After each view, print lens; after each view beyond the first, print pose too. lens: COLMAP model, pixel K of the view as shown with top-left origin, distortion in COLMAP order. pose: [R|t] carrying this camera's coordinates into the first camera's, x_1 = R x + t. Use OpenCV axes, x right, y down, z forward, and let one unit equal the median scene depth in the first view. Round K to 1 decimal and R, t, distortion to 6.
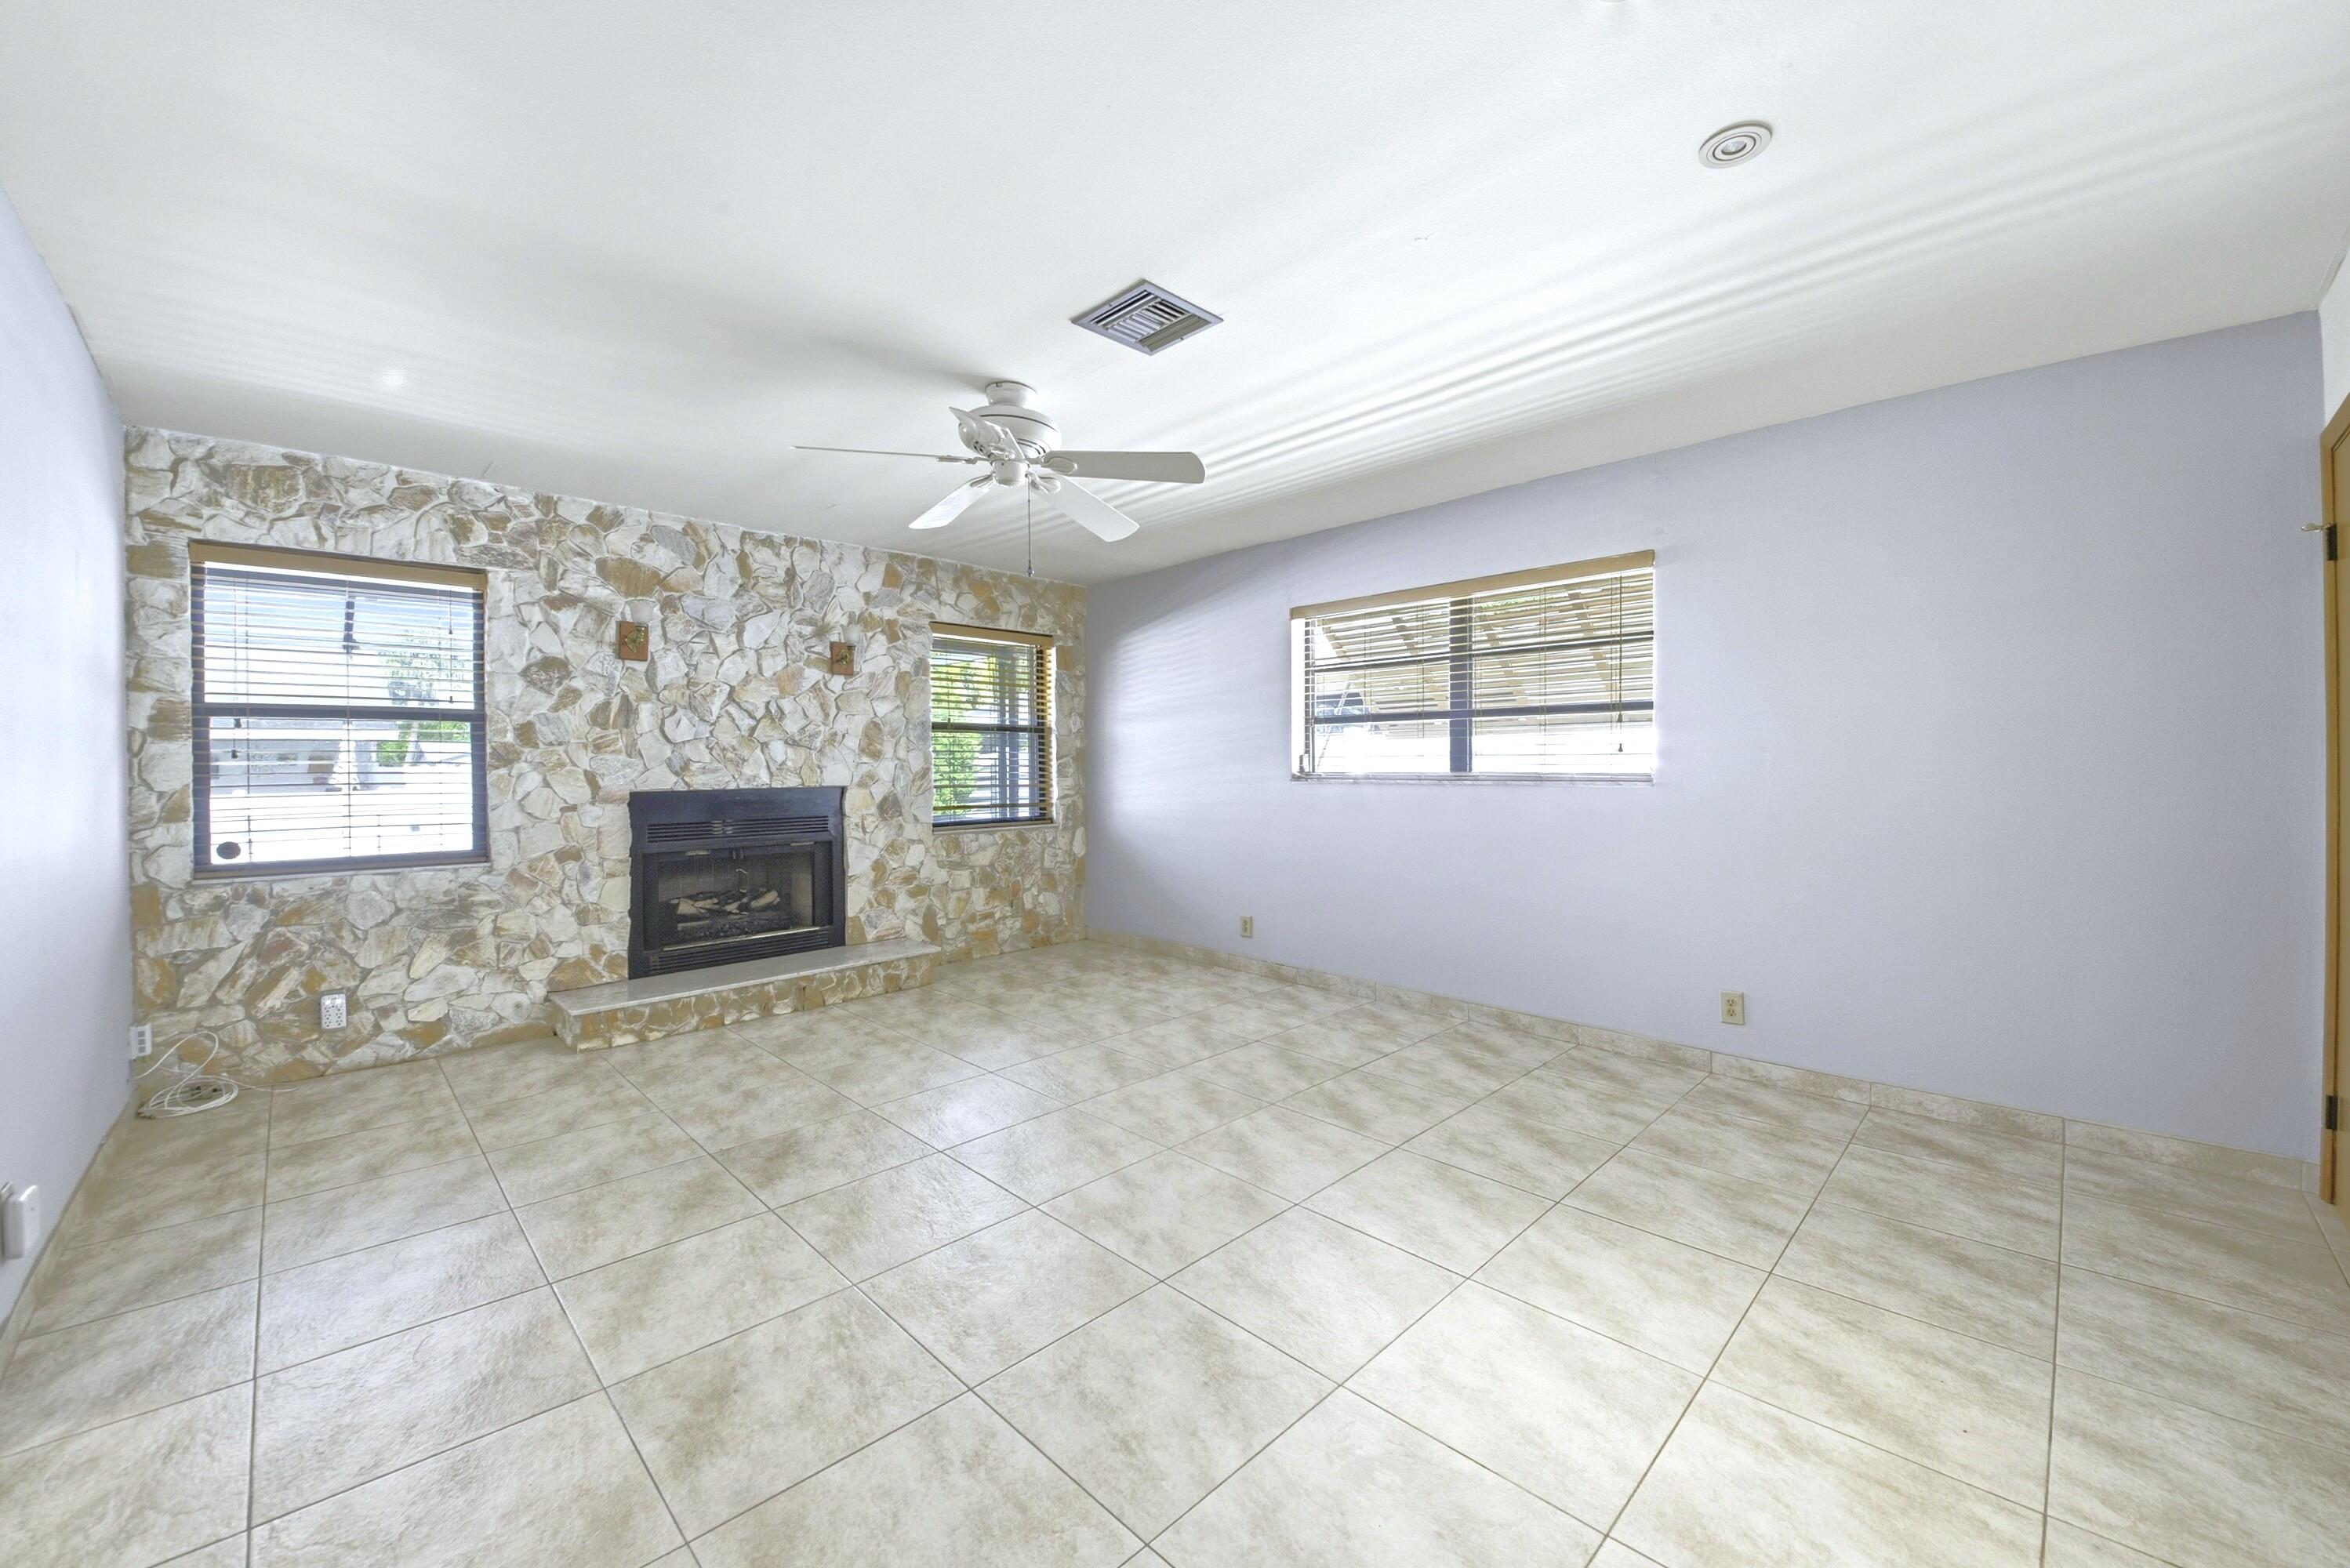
lens RADIAL K [[901.1, 0, 1191.7], [0, 901.1, 767.6], [0, 0, 1]] dist [0.004687, -0.001919]
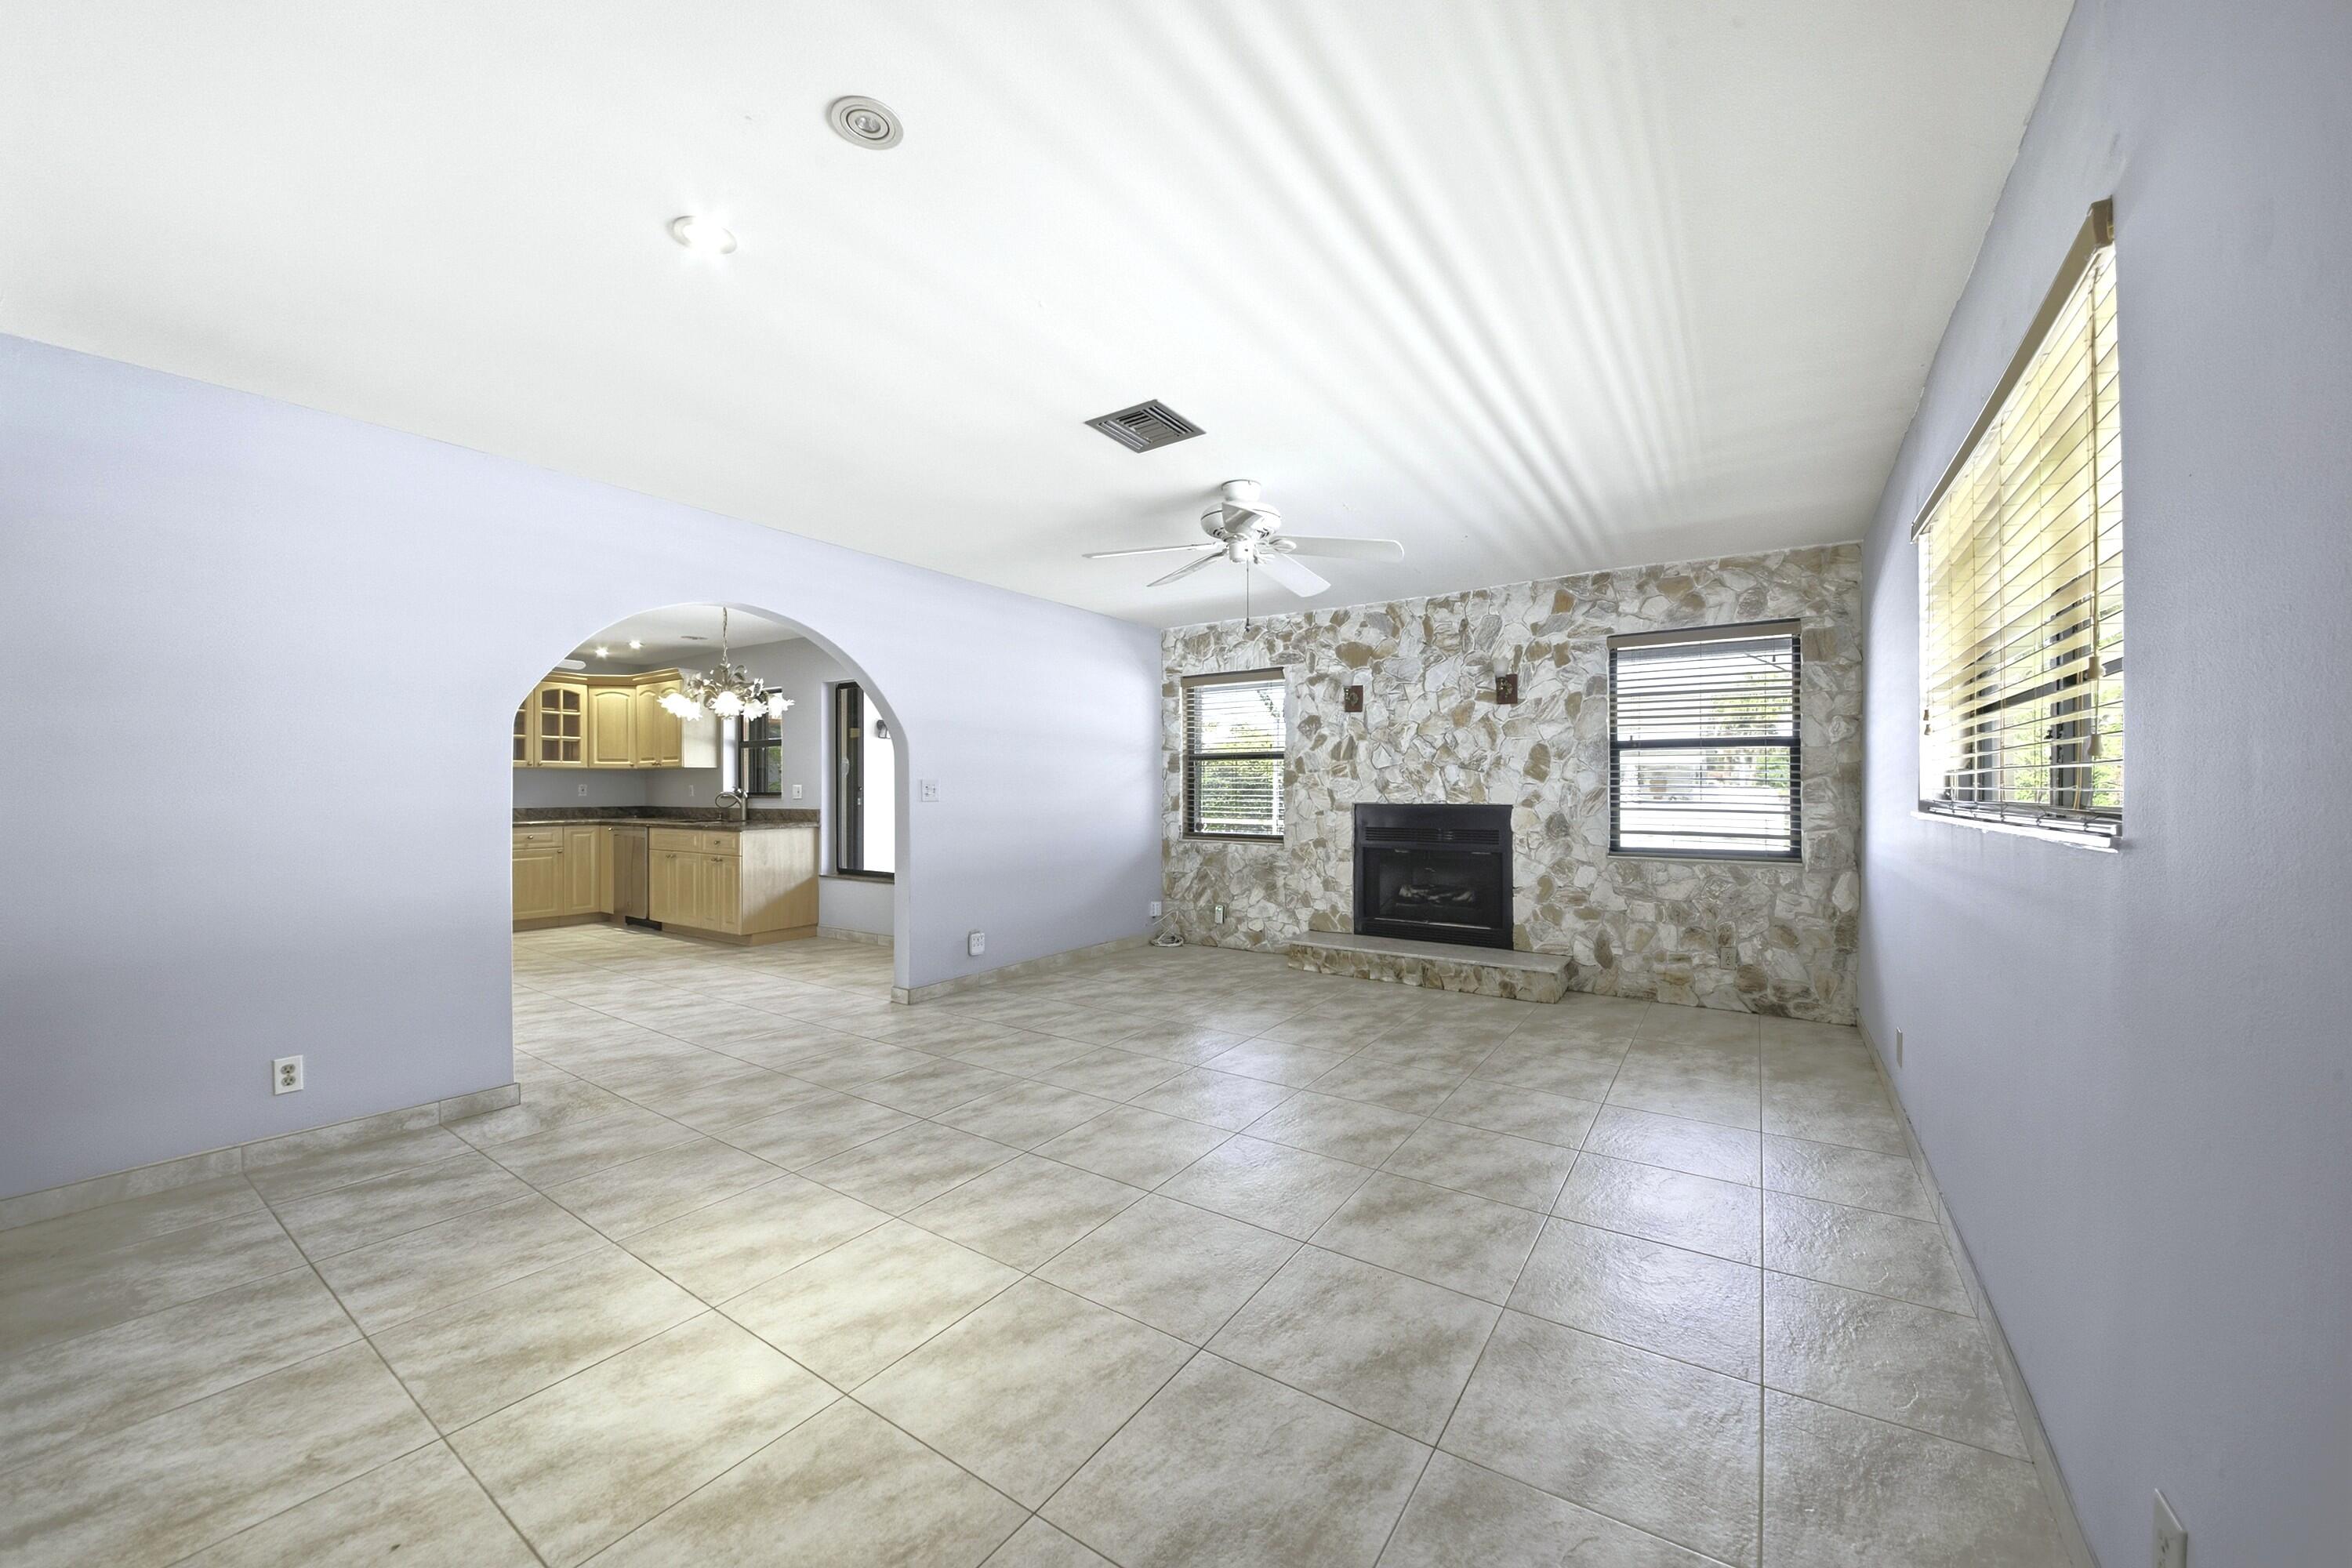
lens RADIAL K [[850.3, 0, 1197.3], [0, 850.3, 787.4], [0, 0, 1]] dist [0.011741, -0.001220]
pose [[0.198469, 0.006059, -0.980088, 0.659105], [-0.005717, 0.999971, 0.005024, -0.004349], [0.980091, 0.004606, 0.198498, 0.496042]]
